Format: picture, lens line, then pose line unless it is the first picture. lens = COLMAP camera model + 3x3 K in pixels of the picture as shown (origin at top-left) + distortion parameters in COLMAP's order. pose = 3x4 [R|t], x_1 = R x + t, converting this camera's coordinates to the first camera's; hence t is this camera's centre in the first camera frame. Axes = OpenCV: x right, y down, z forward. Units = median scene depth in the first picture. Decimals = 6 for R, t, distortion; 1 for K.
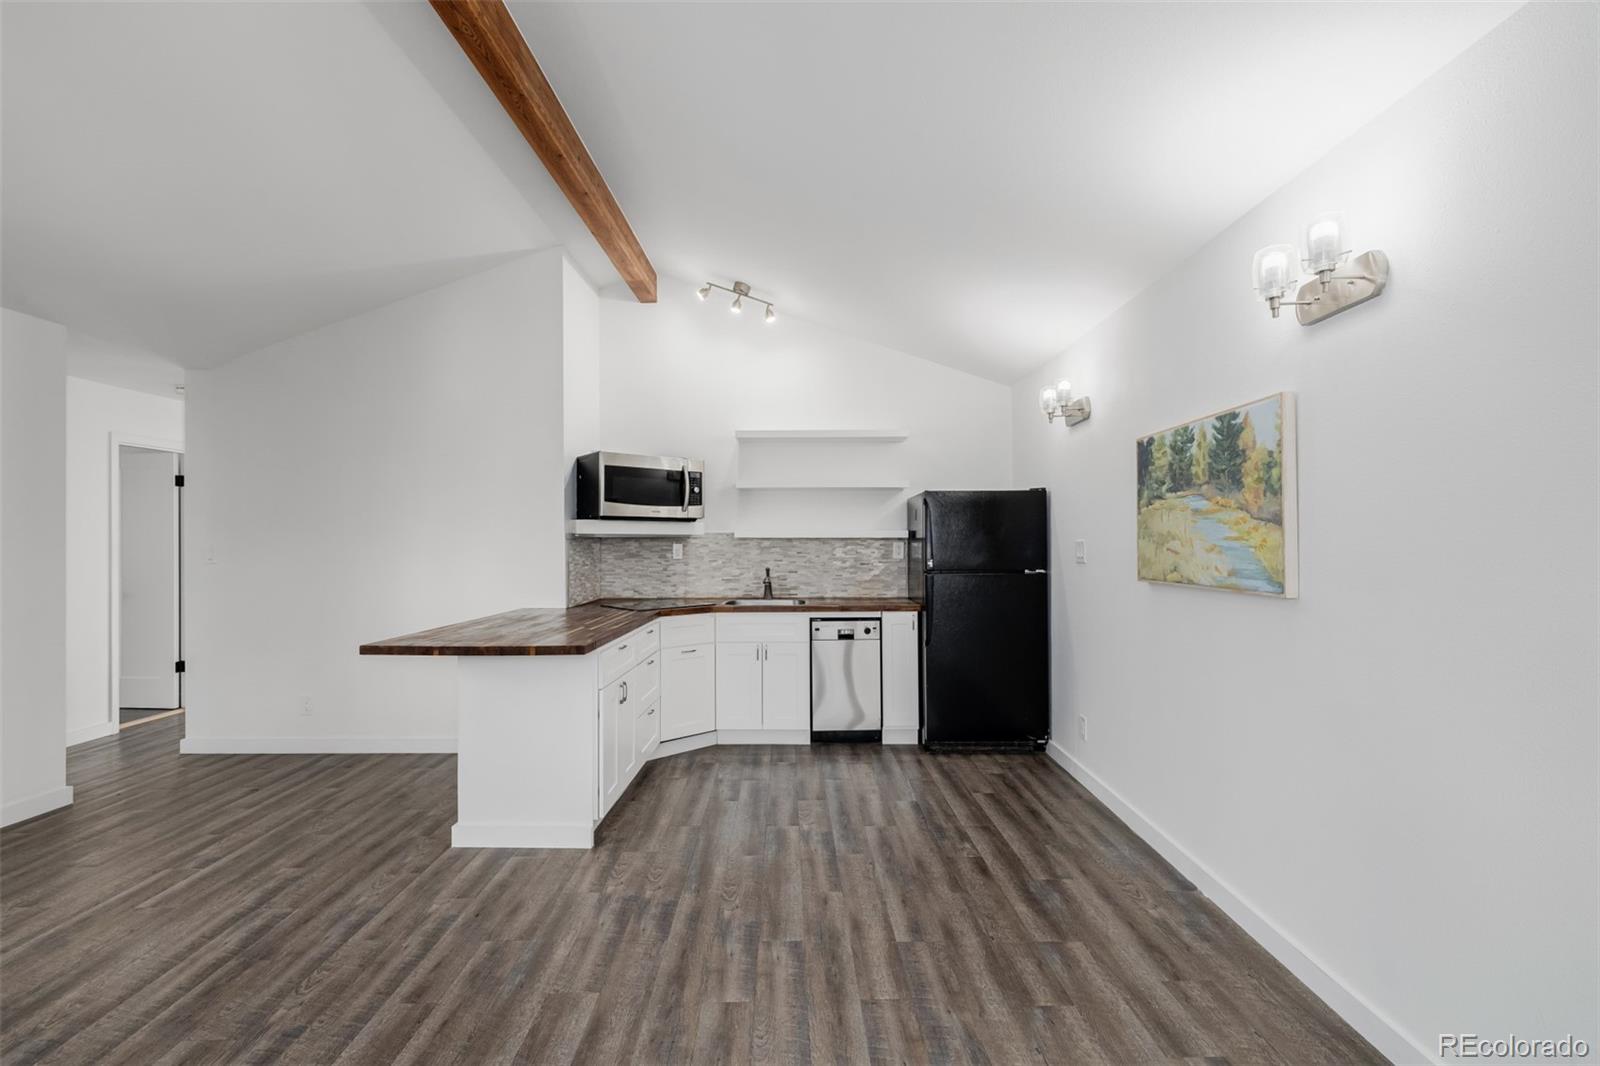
lens RADIAL K [[716.4, 0, 800.0], [0, 716.4, 533.0], [0, 0, 1]] dist [-0.000600, -0.000090]
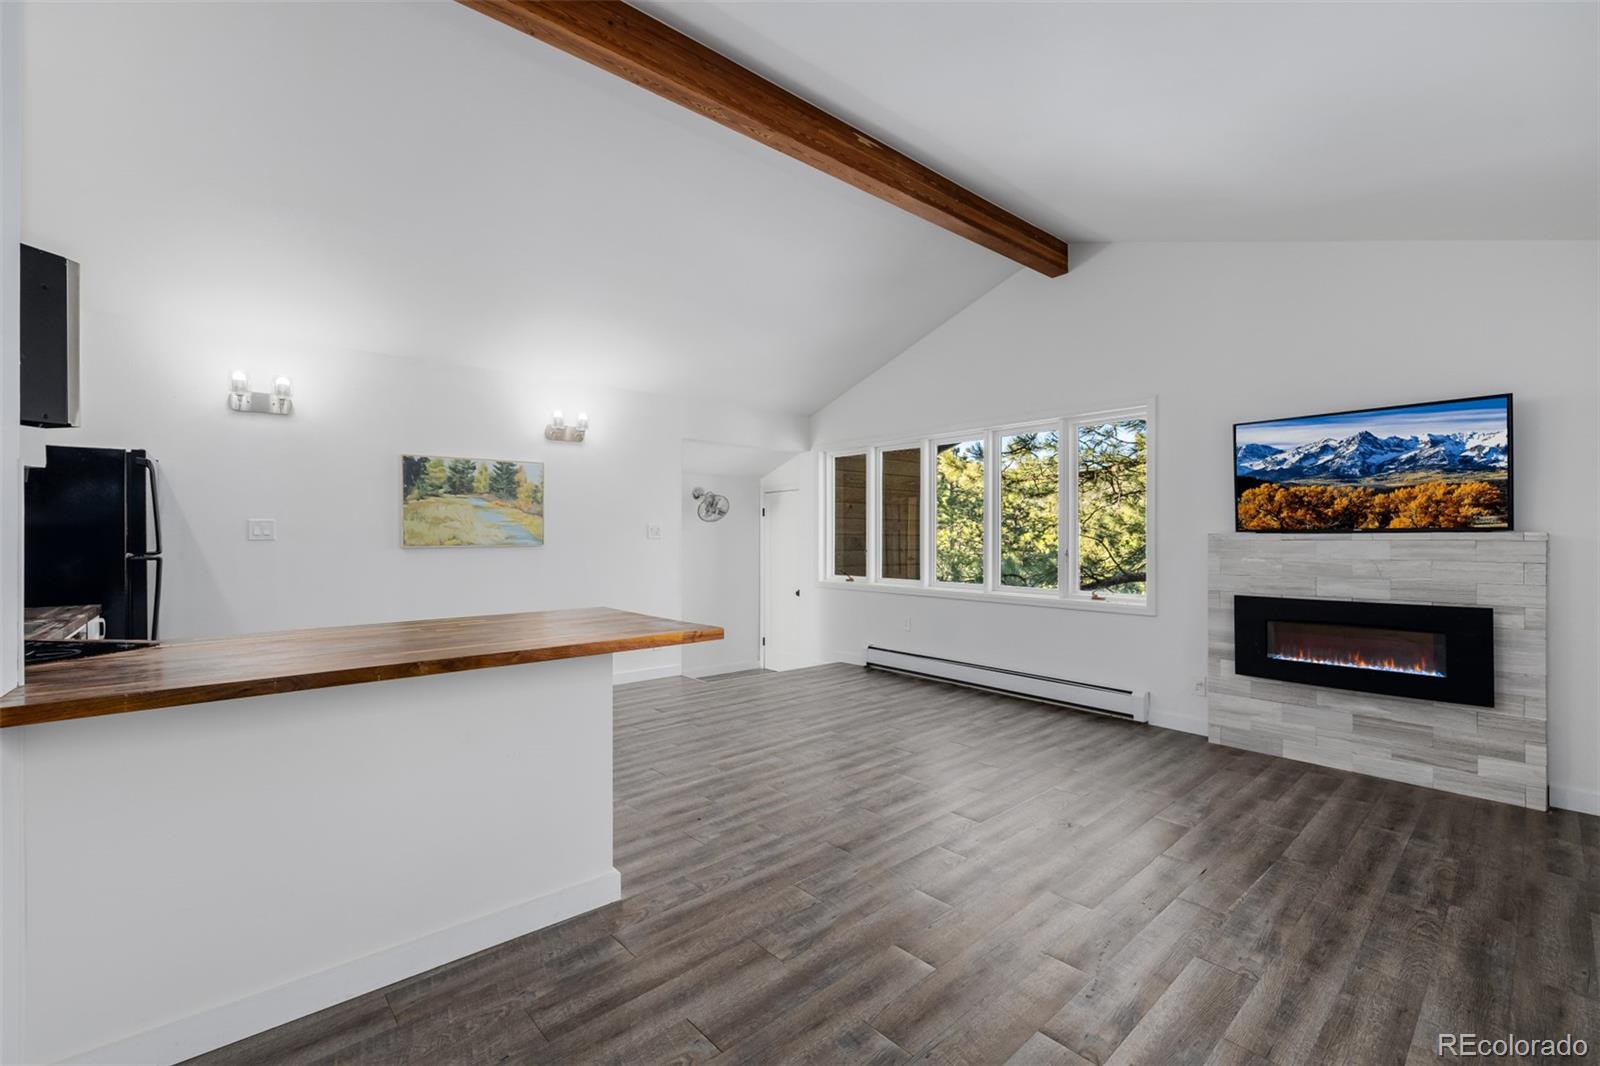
lens RADIAL K [[716.4, 0, 800.0], [0, 716.4, 533.0], [0, 0, 1]] dist [-0.000600, -0.000090]
pose [[-0.683885, 0.011588, 0.729498, -1.455325], [-0.000257, 0.999870, -0.016124, 0.072101], [-0.729590, -0.011214, -0.683793, 1.709501]]
